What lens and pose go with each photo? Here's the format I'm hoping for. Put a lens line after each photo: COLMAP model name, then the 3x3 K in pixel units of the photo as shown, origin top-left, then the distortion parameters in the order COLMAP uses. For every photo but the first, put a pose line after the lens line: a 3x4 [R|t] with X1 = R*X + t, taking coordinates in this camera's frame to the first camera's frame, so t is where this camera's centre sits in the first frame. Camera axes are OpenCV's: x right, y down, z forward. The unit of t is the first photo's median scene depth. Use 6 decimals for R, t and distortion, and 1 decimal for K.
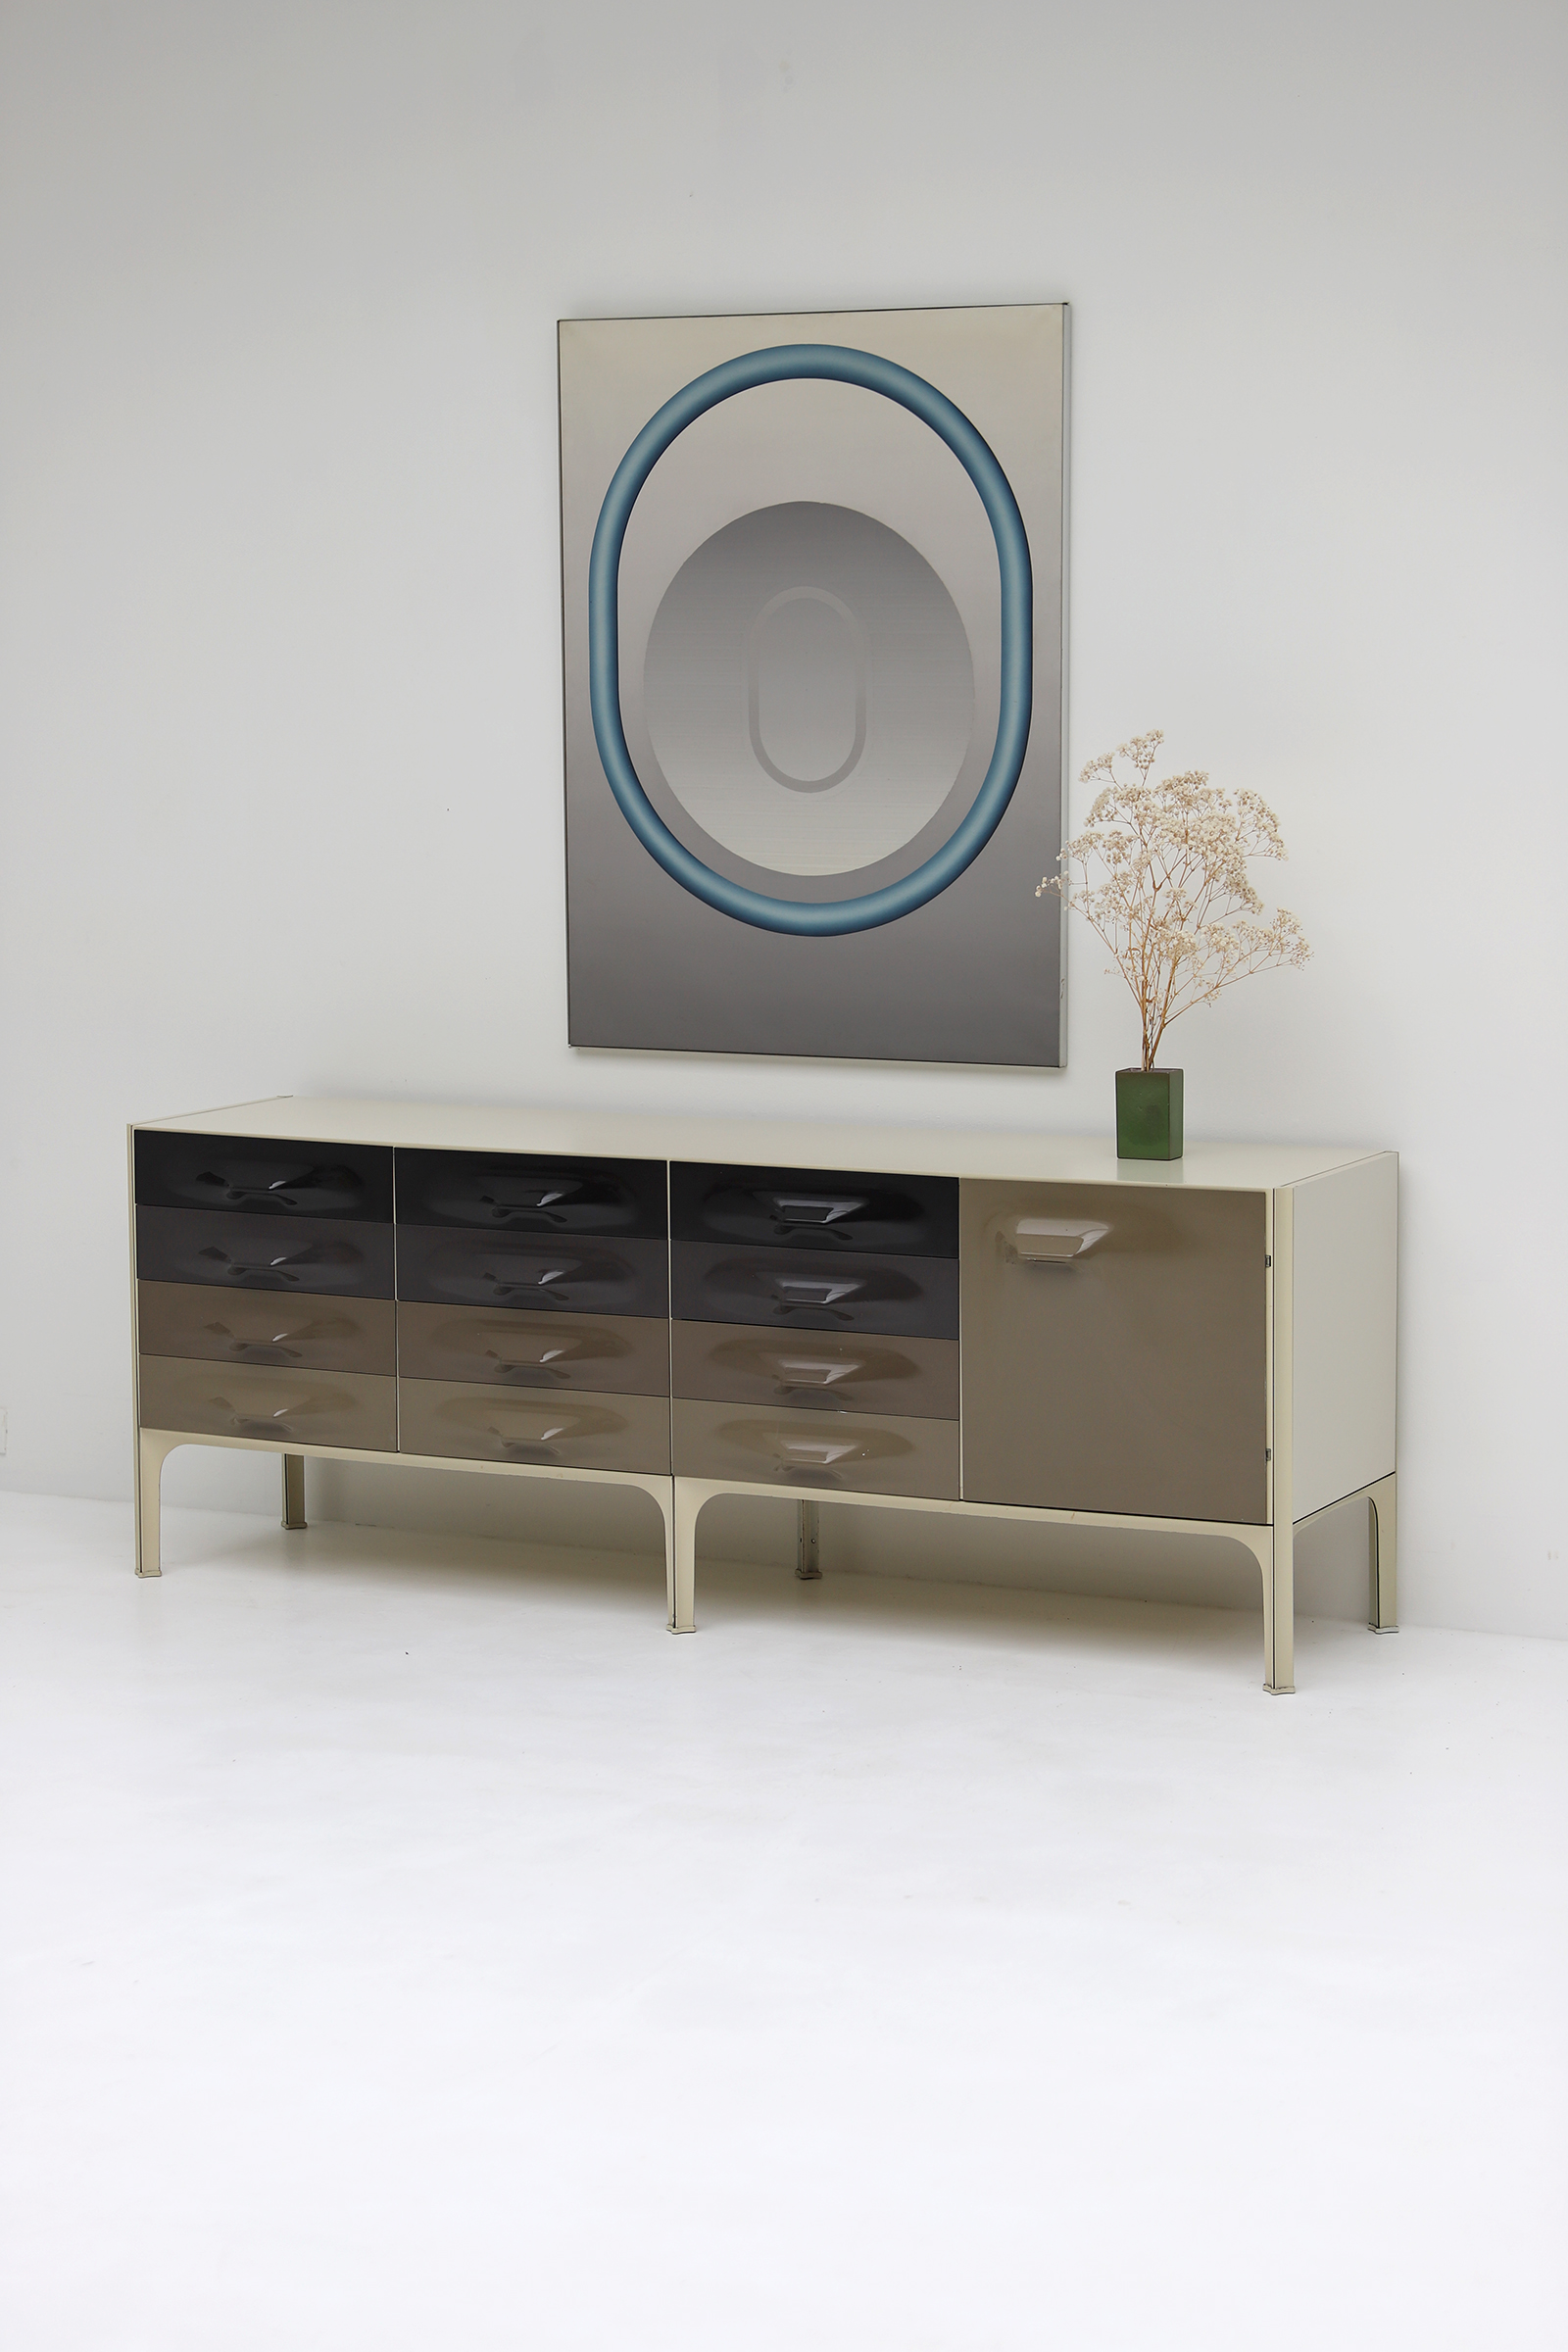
lens RADIAL K [[4757.1, 0, 790.0], [0, 4757.1, 1172.2], [0, 0, 1]] dist [-0.090934, 0.000000]
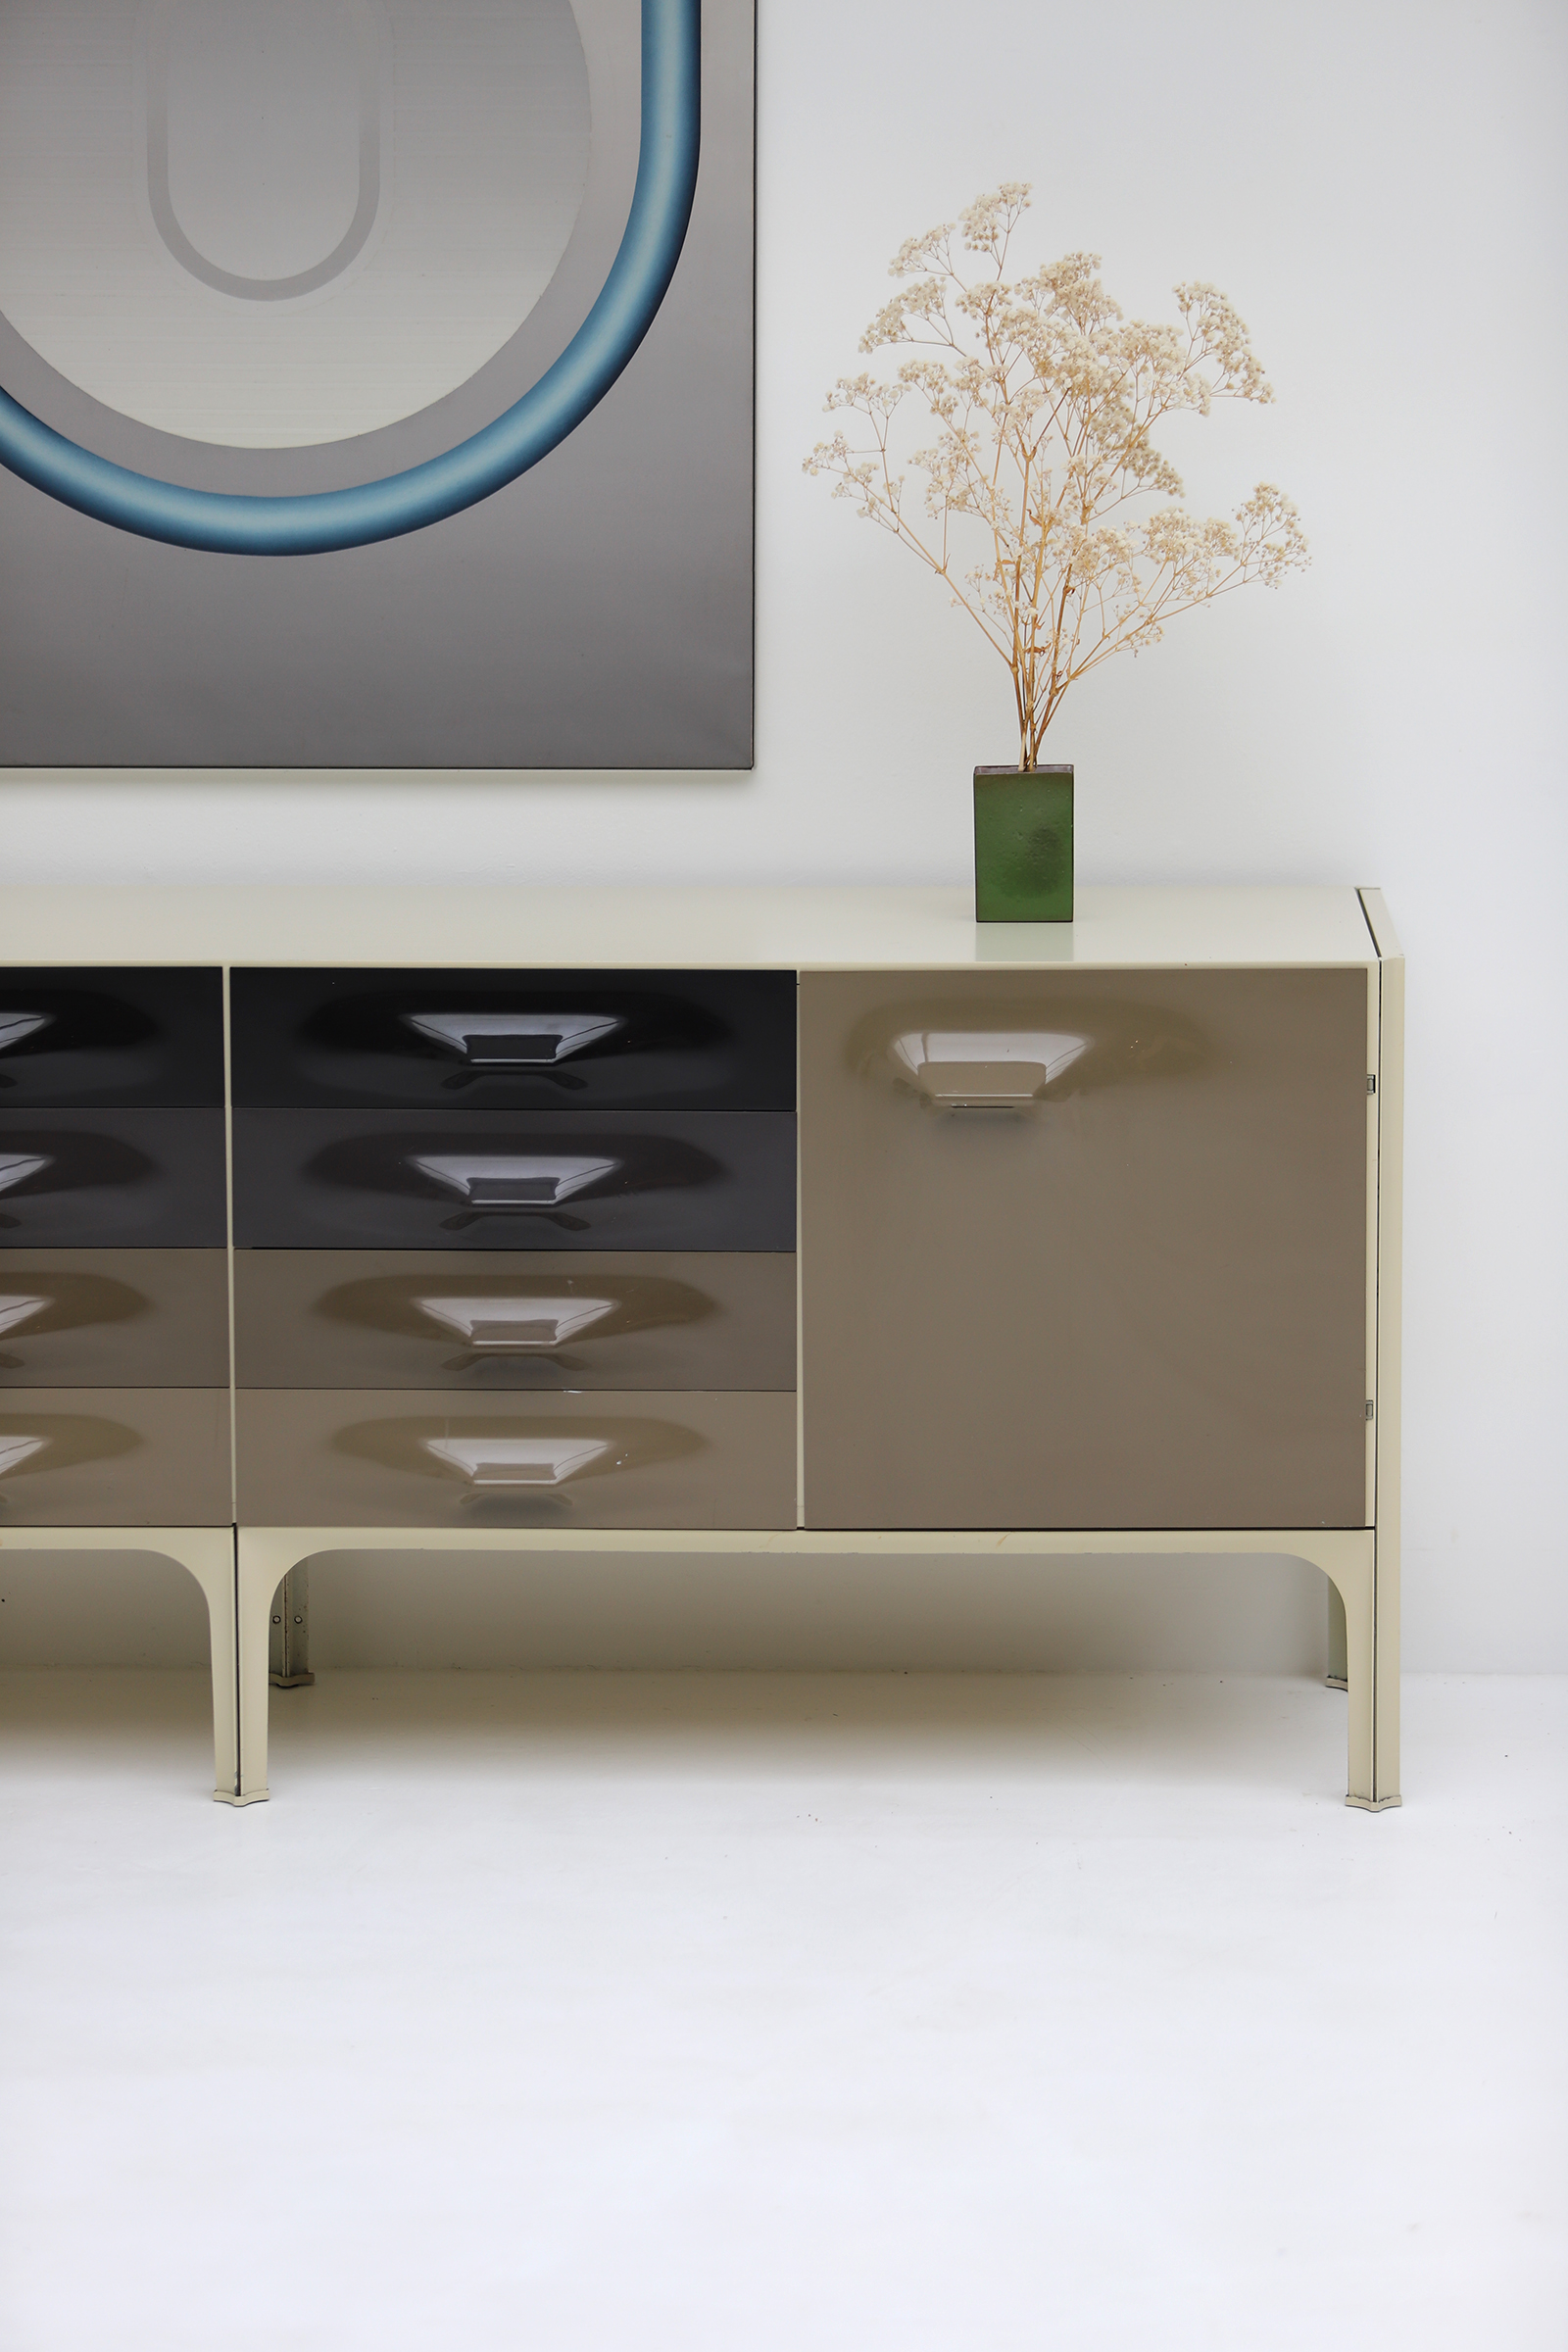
lens RADIAL K [[7719.3, 0, 779.7], [0, 7719.3, 1188.3], [0, 0, 1]] dist [-0.021338, 0.000000]
pose [[0.908118, -0.063767, 0.413830, -0.339835], [0.046729, 0.997596, 0.051177, -0.019557], [-0.416099, -0.027137, 0.908914, 0.145497]]
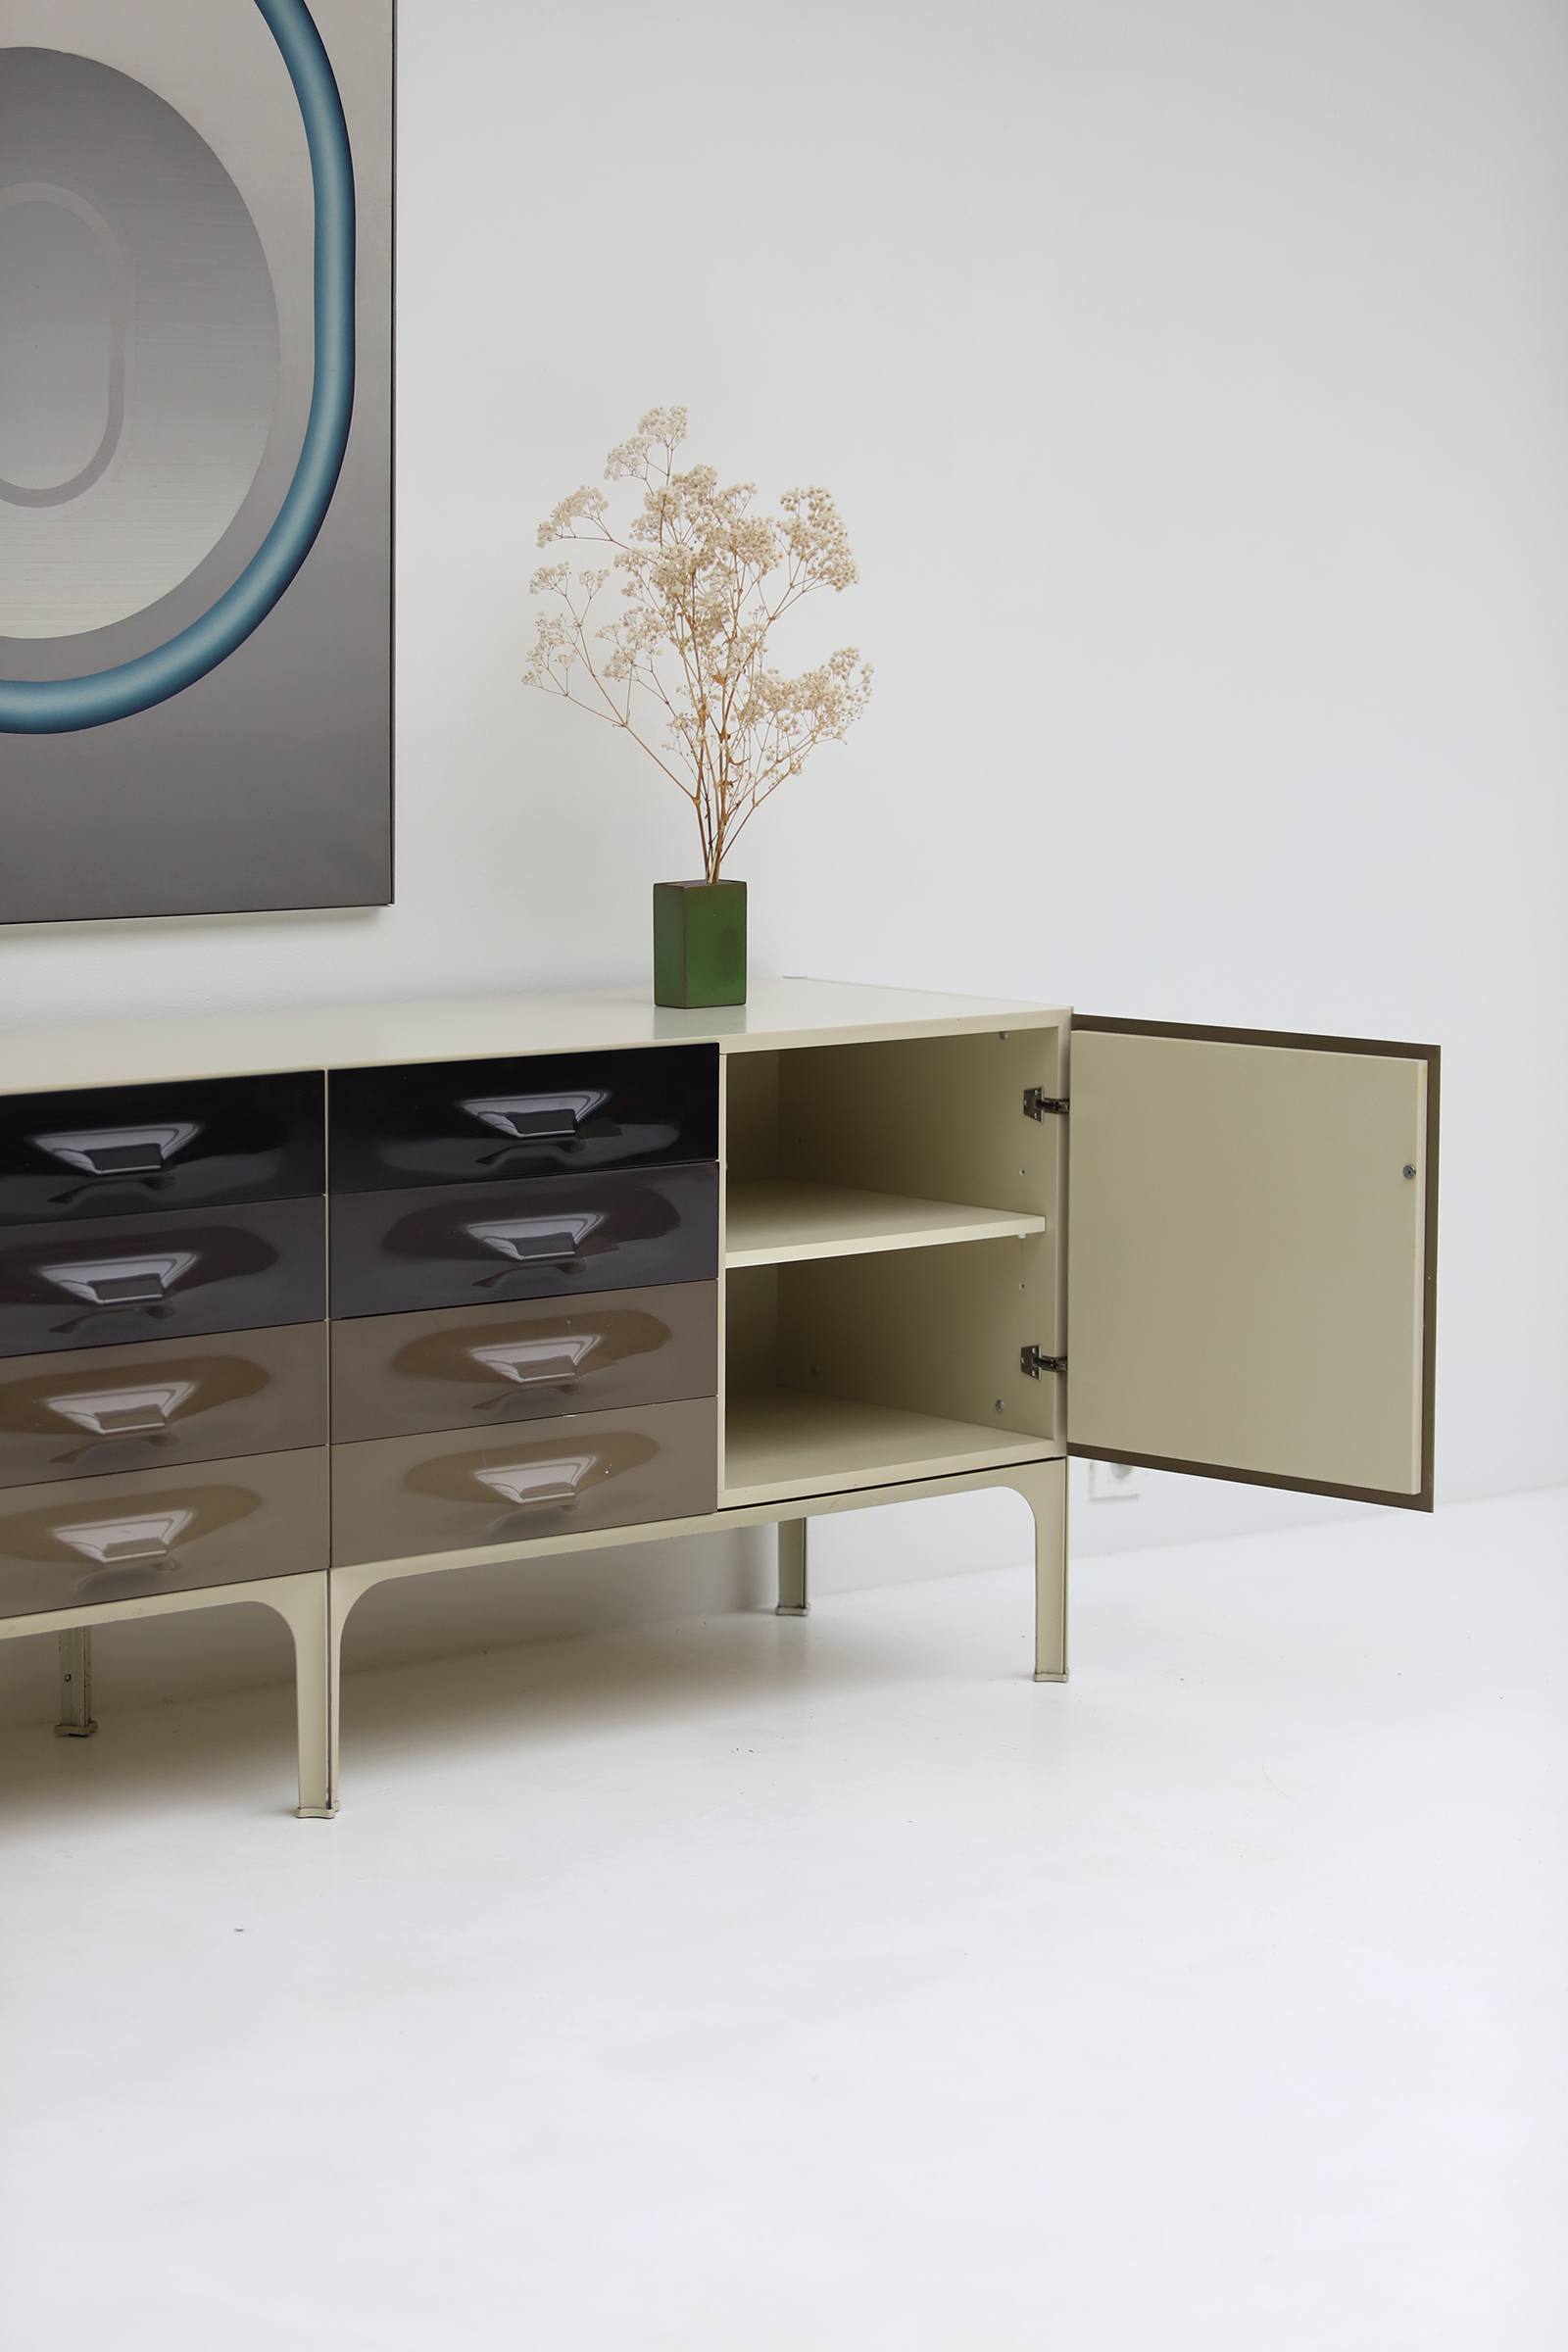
lens RADIAL K [[5200.4, 0, 785.0], [0, 5200.4, 1169.2], [0, 0, 1]] dist [-0.102948, 0.000000]
pose [[0.403288, -0.099600, 0.909637, -0.621689], [0.105171, 0.992517, 0.062047, -0.025305], [-0.909009, 0.070645, 0.410745, 0.655392]]
